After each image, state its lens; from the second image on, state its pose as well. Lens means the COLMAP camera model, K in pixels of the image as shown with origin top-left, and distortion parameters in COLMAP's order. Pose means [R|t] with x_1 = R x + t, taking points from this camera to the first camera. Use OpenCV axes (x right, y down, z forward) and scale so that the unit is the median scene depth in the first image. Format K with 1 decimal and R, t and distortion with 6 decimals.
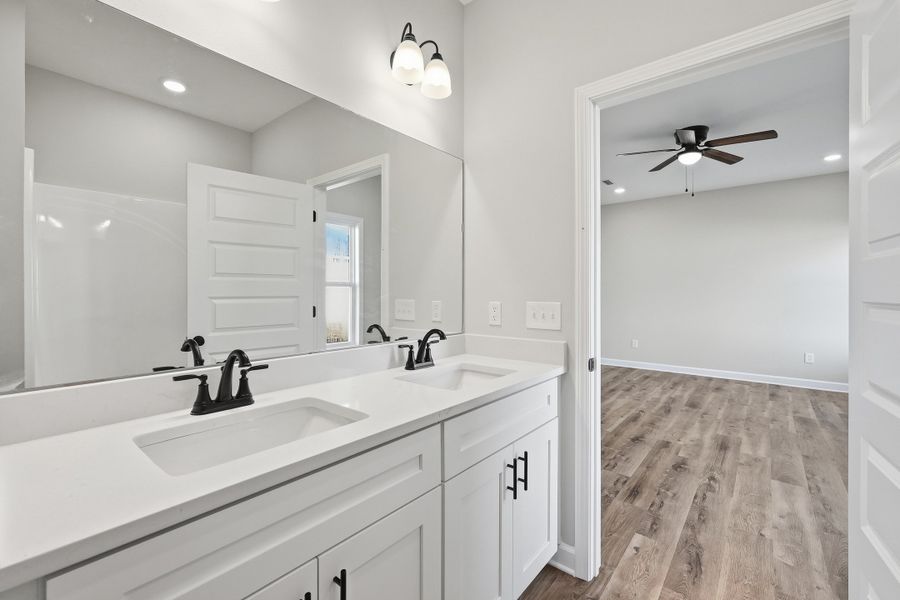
lens RADIAL K [[383.9, 0, 454.6], [0, 383.9, 291.4], [0, 0, 1]] dist [-0.001191, -0.000060]
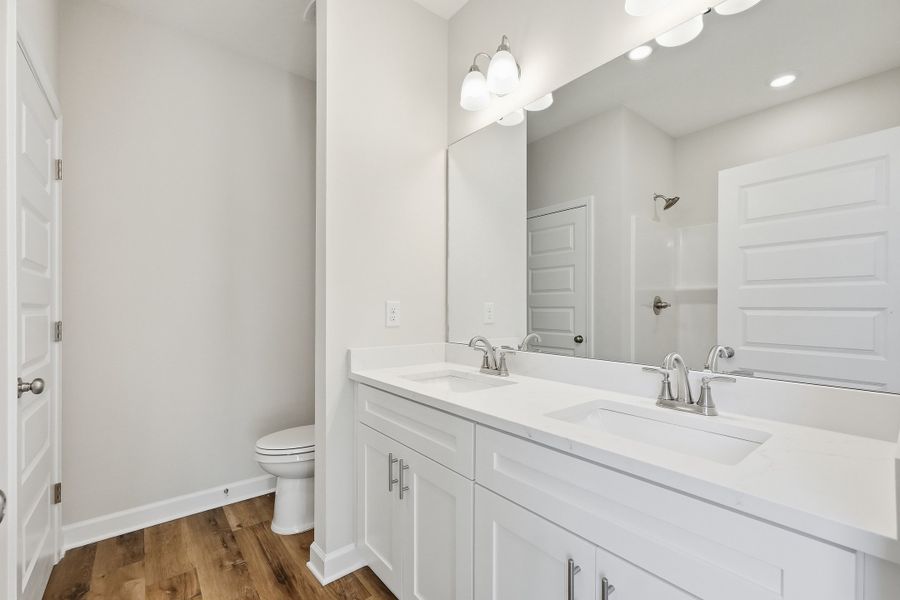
lens RADIAL K [[386.8, 0, 450.6], [0, 386.8, 308.5], [0, 0, 1]] dist [0.001567, -0.000013]
pose [[-0.213298, 0.000130, -0.976987, 0.635827], [-0.000171, 1.000000, 0.000170, 0.023693], [0.976987, 0.000203, -0.213298, 0.753657]]
